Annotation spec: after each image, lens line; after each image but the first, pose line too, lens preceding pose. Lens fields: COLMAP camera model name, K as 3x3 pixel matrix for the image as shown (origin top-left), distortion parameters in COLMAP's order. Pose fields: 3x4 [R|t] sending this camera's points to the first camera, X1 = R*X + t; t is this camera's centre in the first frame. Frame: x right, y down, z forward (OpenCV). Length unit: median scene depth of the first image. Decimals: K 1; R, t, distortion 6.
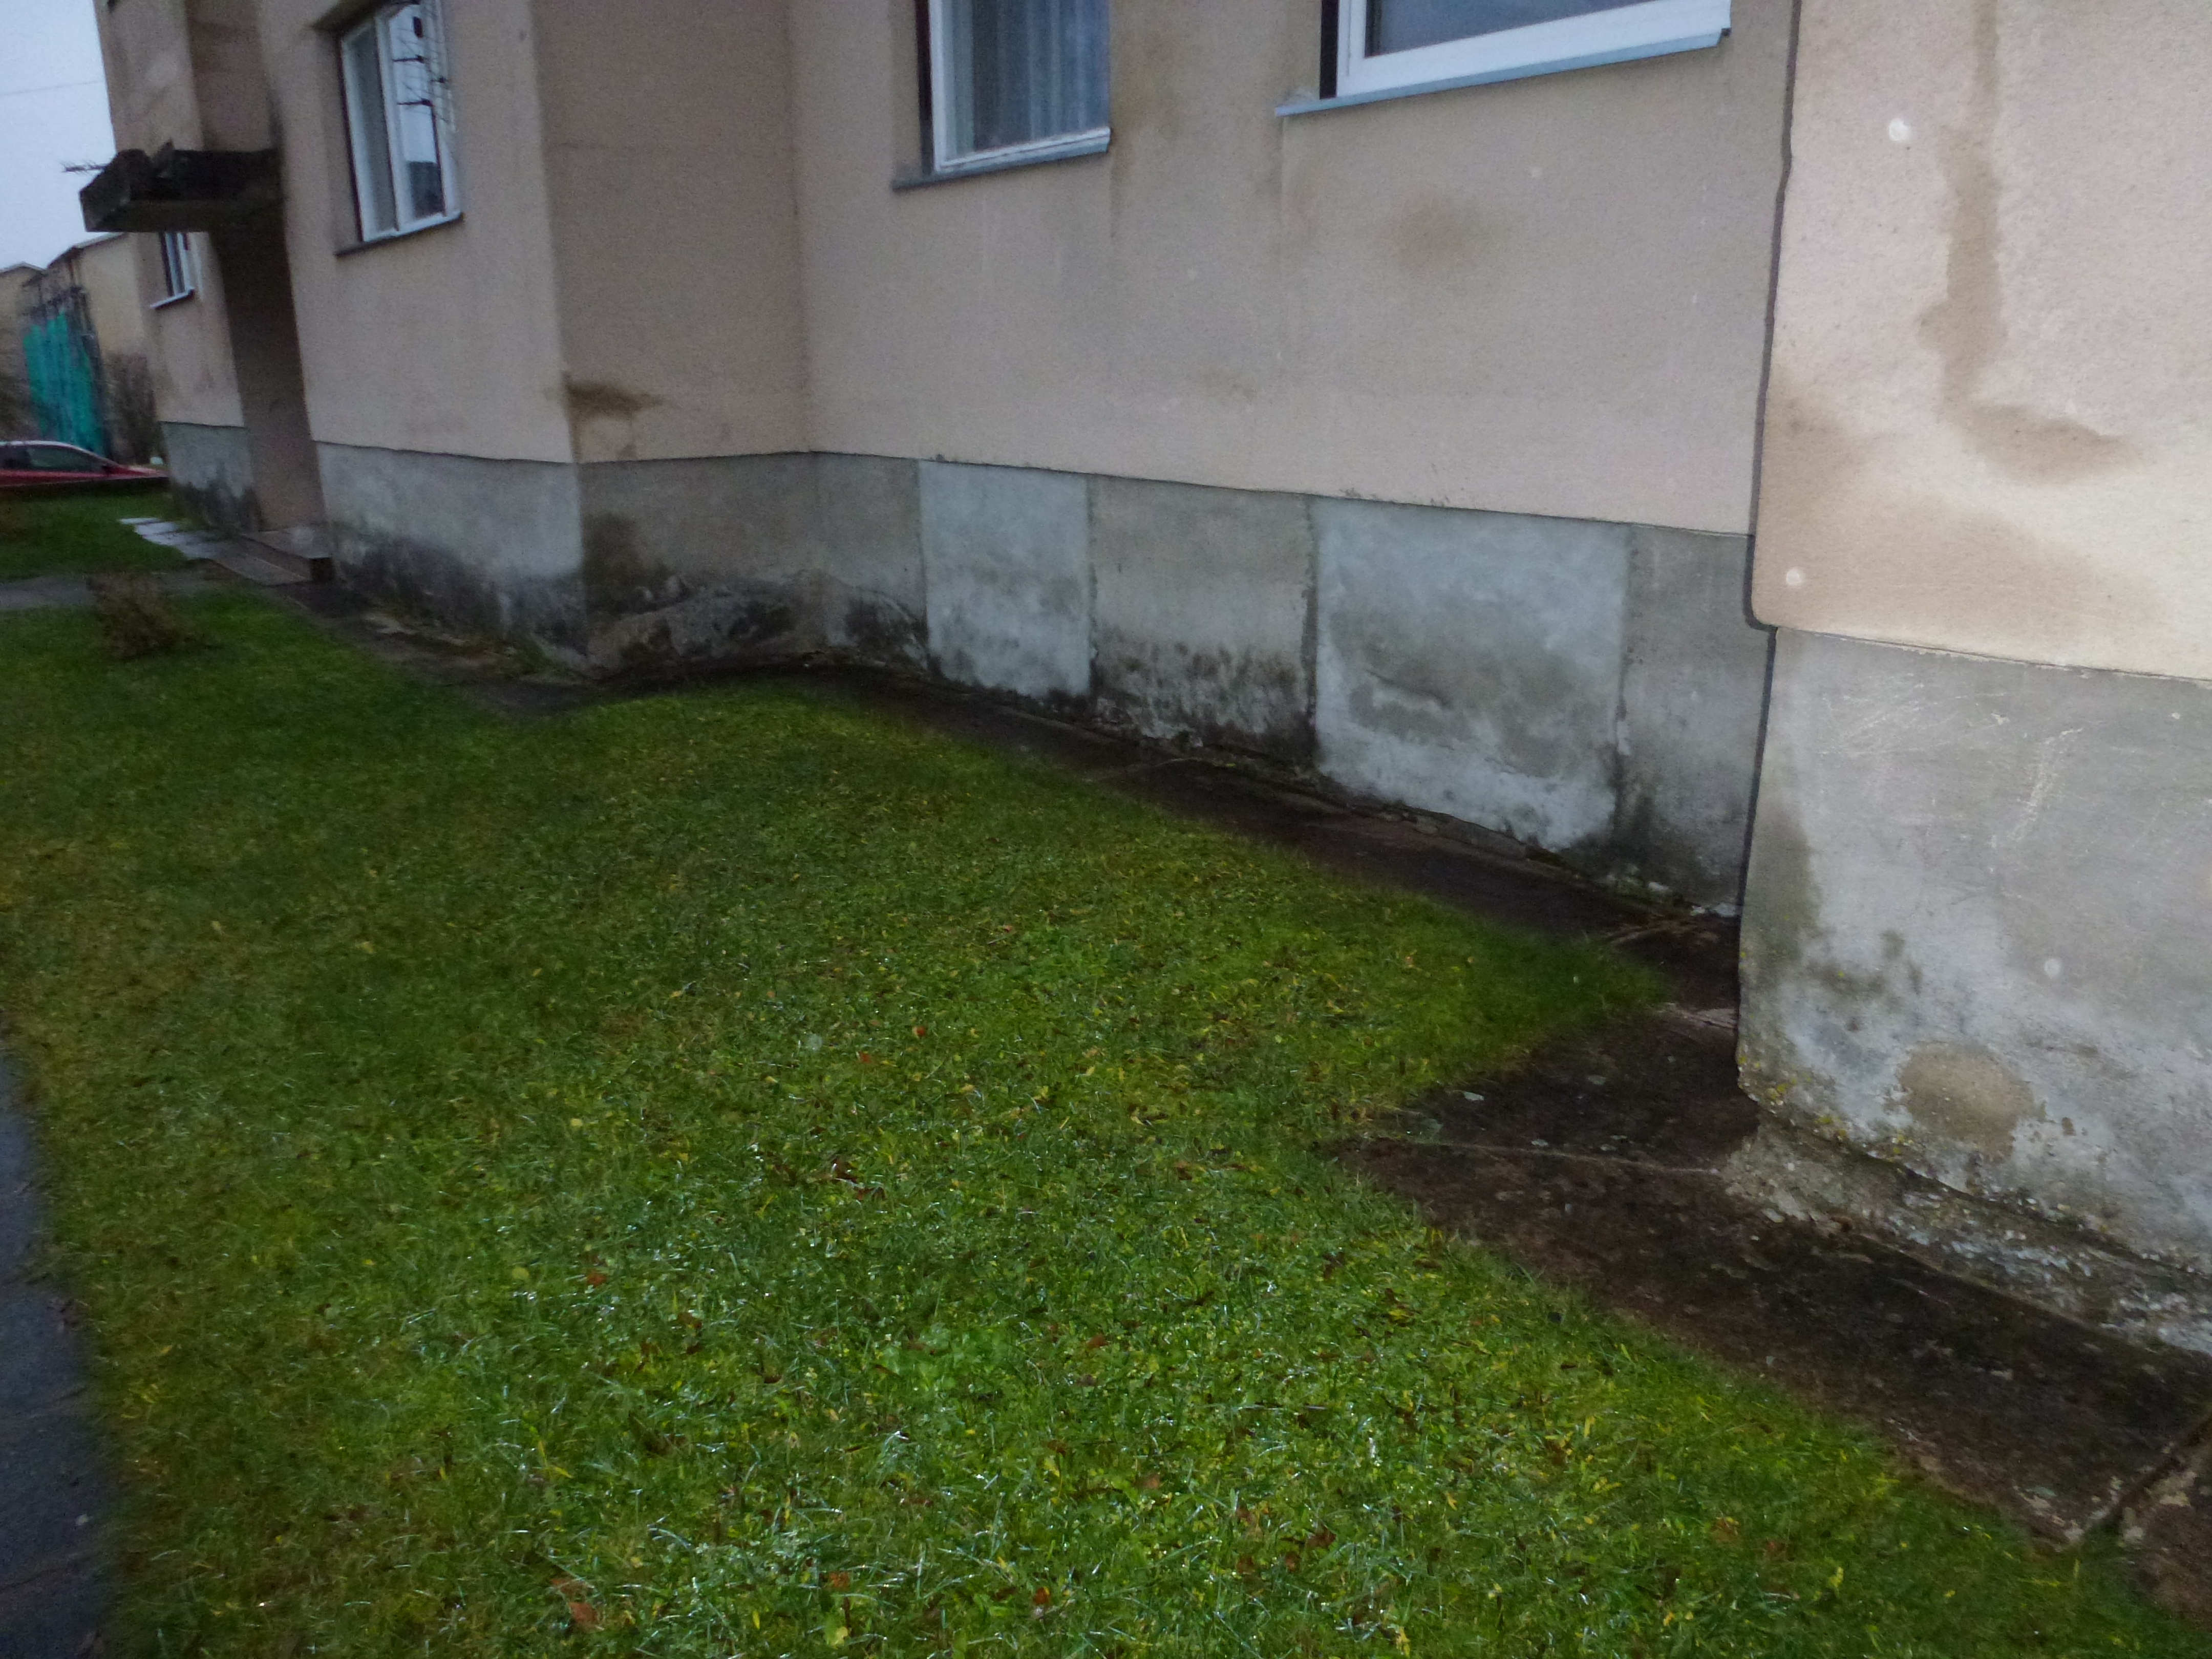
lens RADIAL K [[1527.9, 0, 1110.0], [0, 1527.9, 716.2], [0, 0, 1]] dist [-0.033796, -0.004062]
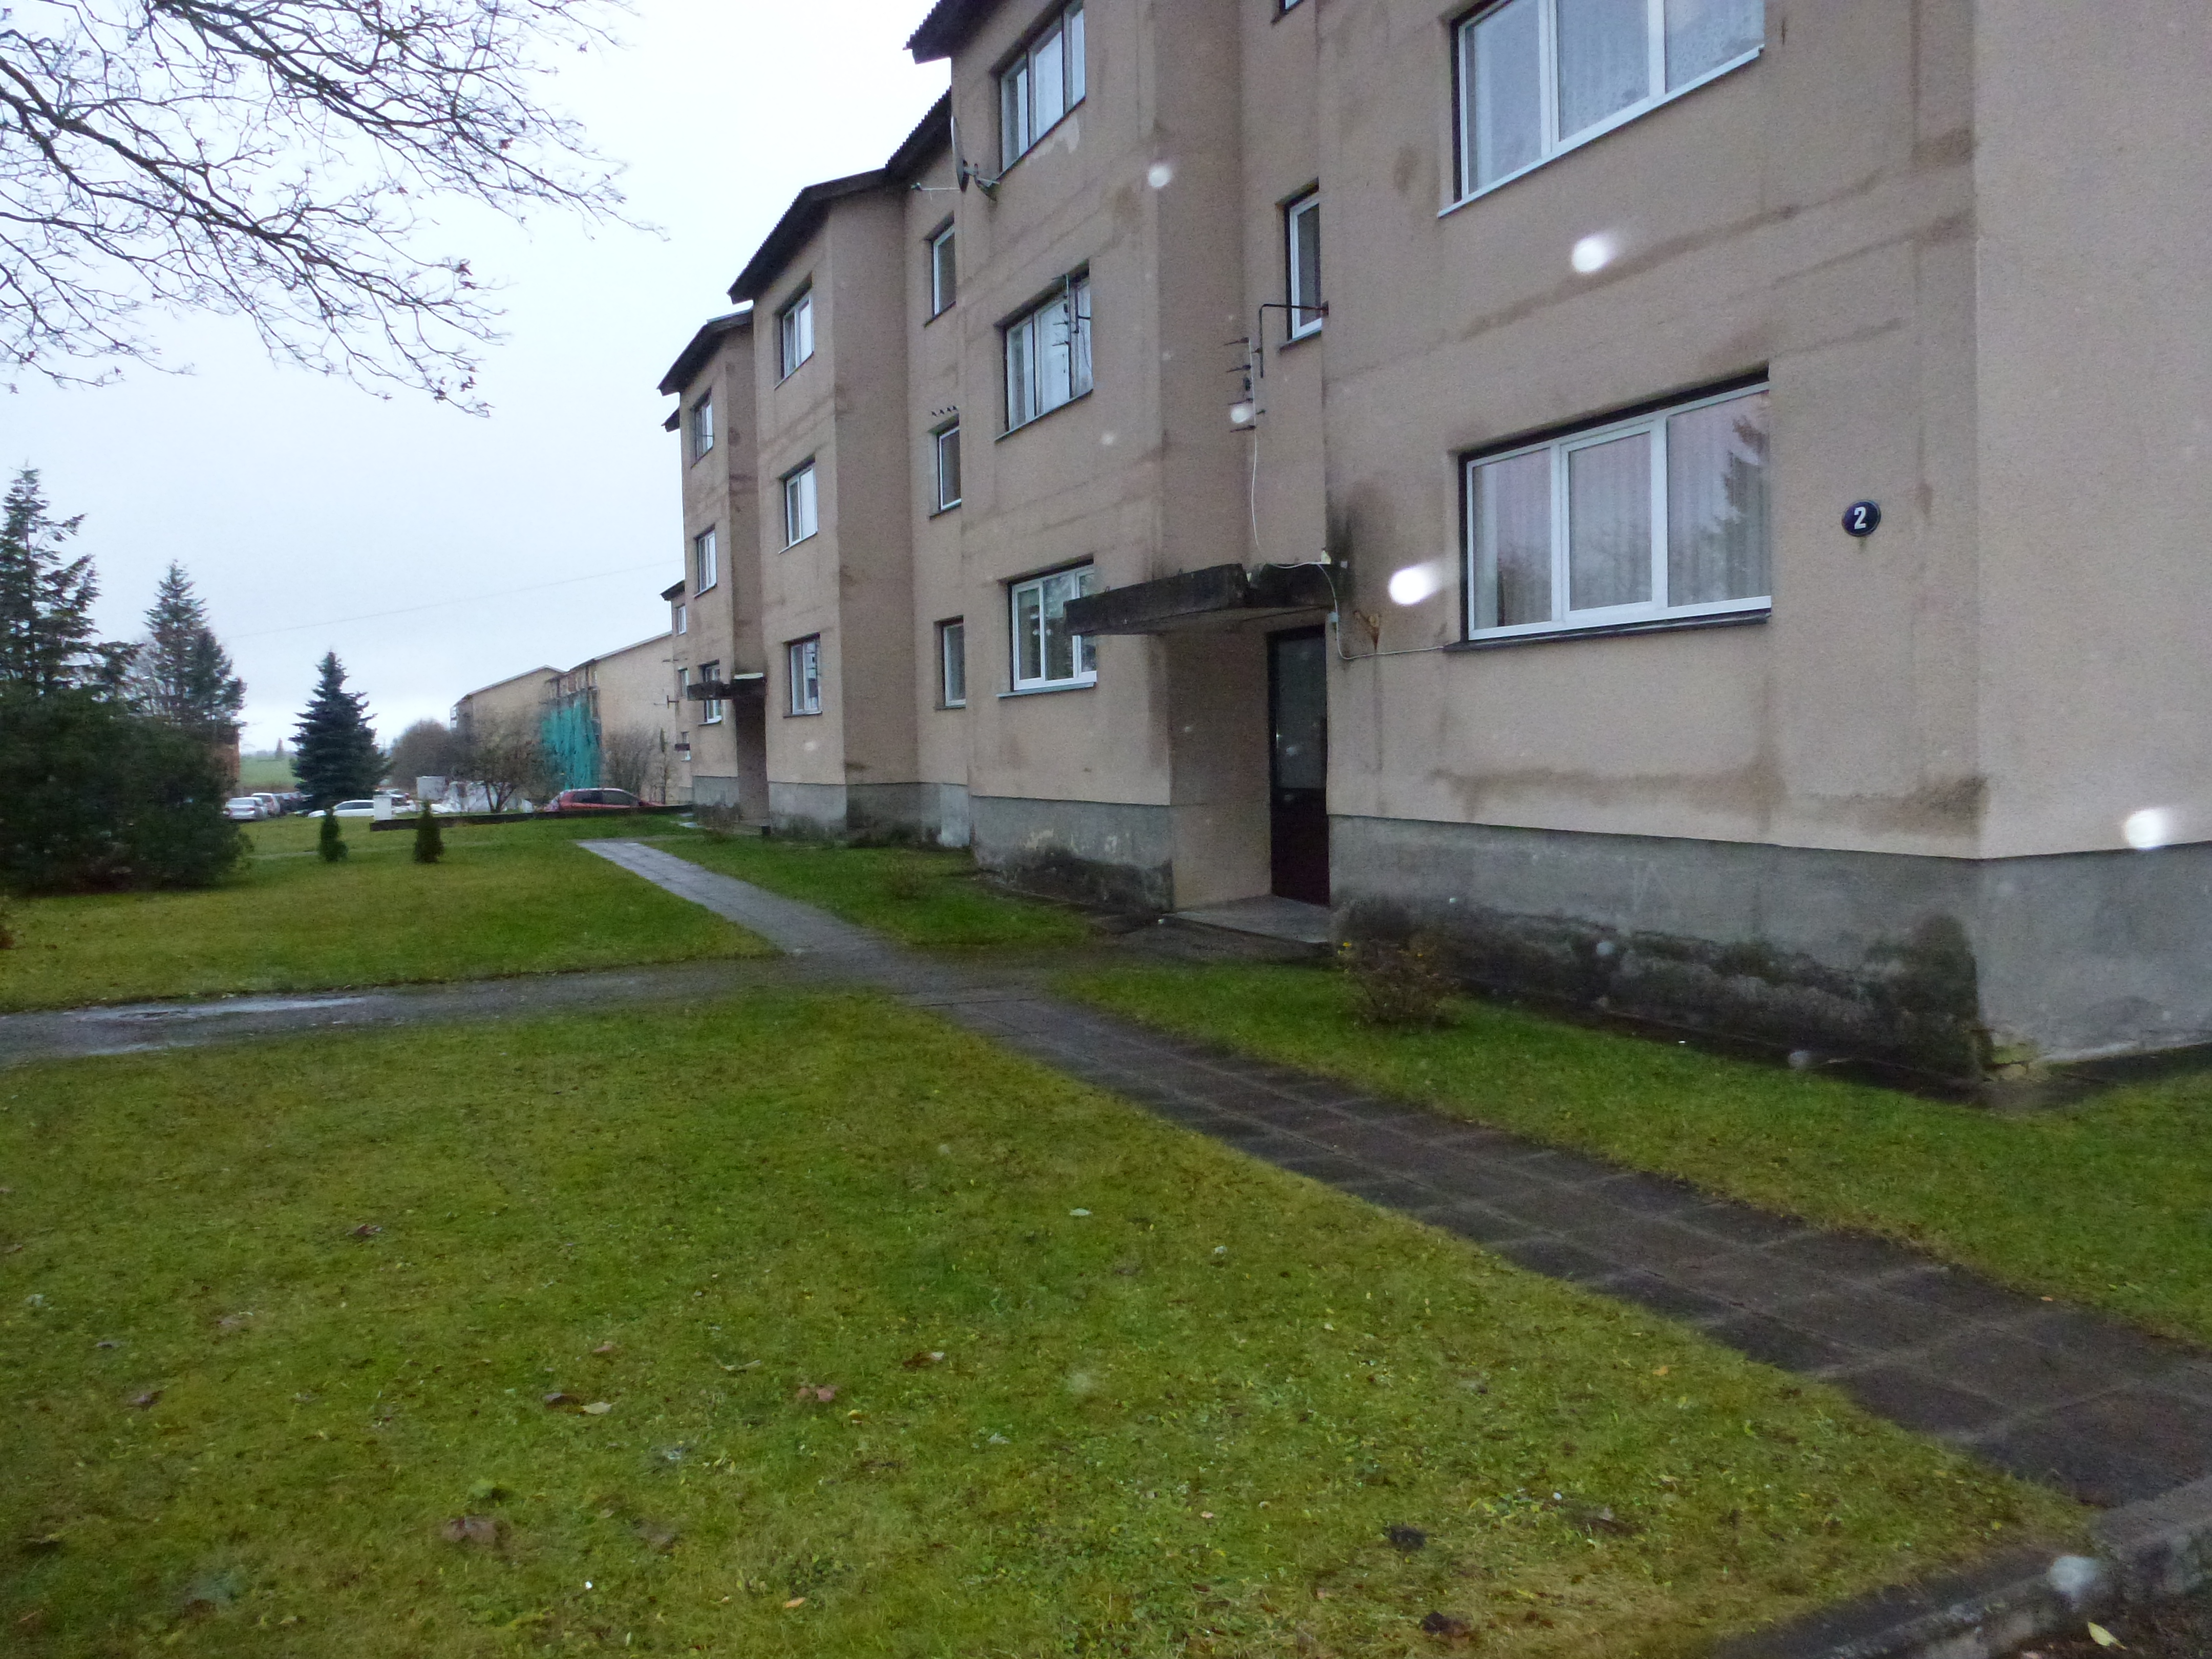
lens RADIAL K [[1624.8, 0, 1106.0], [0, 1624.8, 829.5], [0, 0, 1]] dist [0.079039, -0.149578]
pose [[0.969895, 0.016180, -0.242985, 3.187557], [-0.057649, 0.984684, -0.164543, 1.446485], [0.236601, 0.173597, 0.955973, -6.763053]]
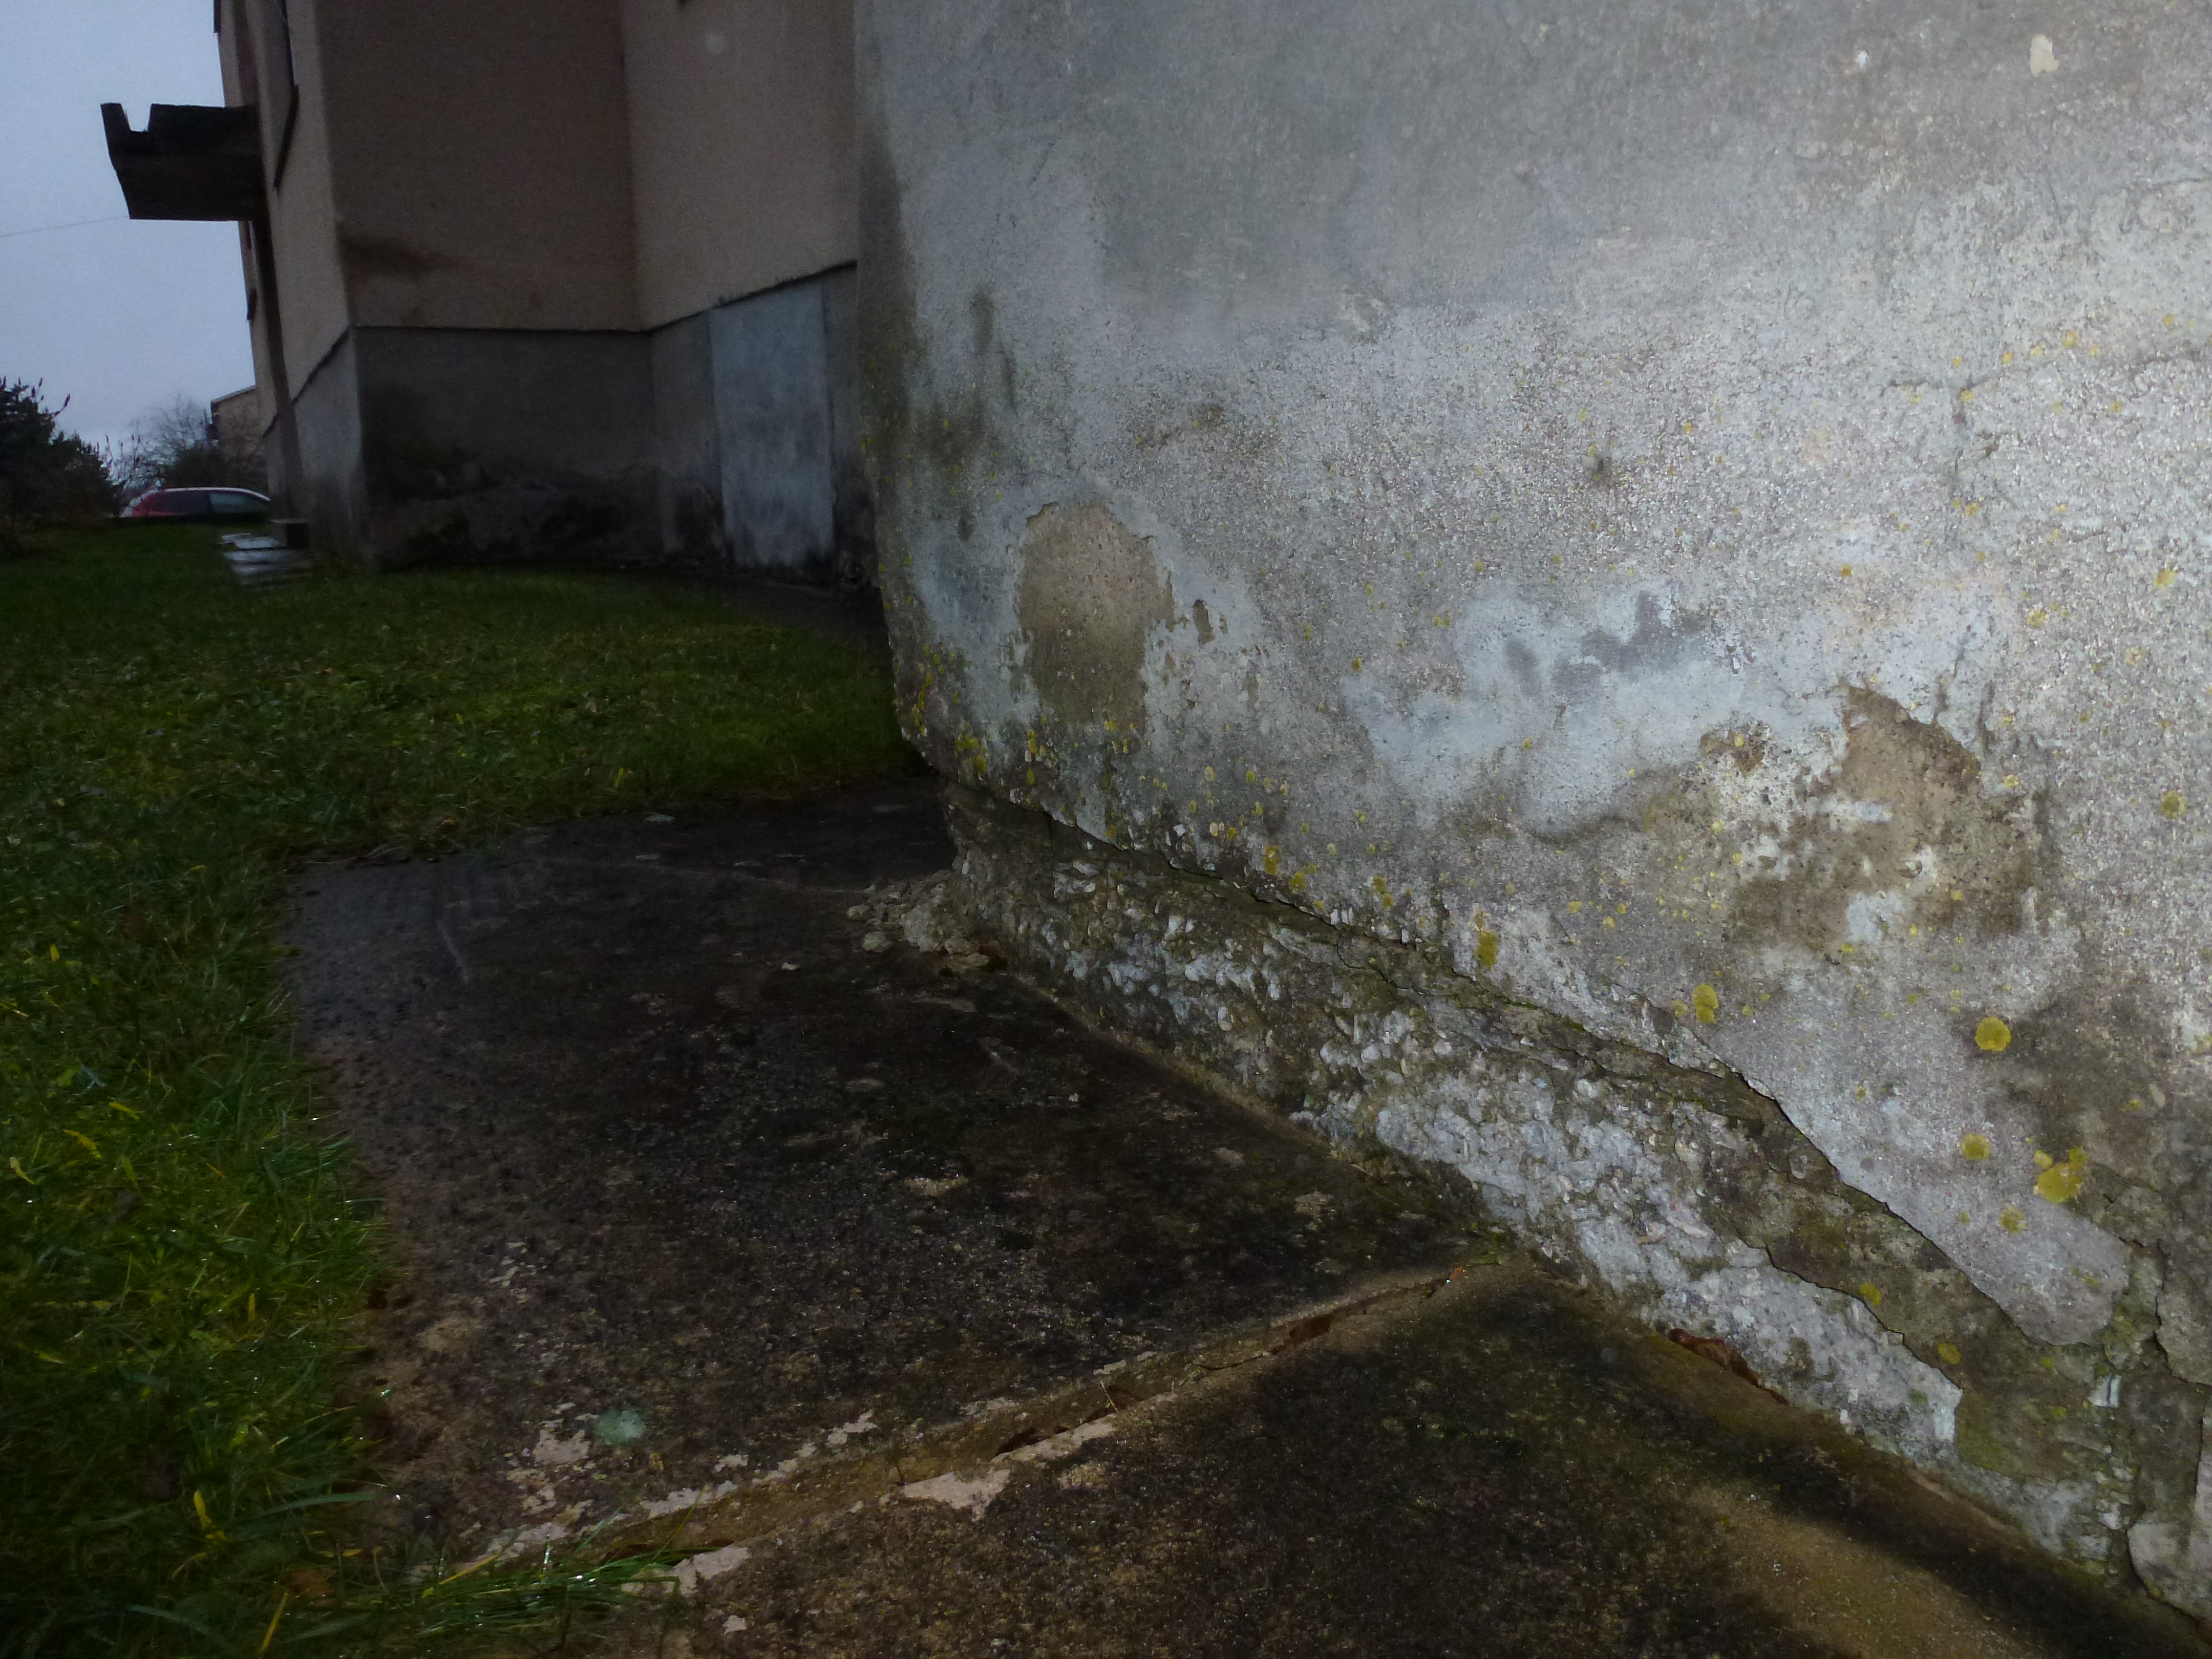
lens RADIAL K [[1527.9, 0, 1110.0], [0, 1527.9, 716.2], [0, 0, 1]] dist [-0.033796, -0.004062]
pose [[0.990387, 0.015056, -0.137505, 0.616652], [-0.023349, 0.997991, -0.058895, 0.298806], [0.136342, 0.061540, 0.988749, 0.531277]]
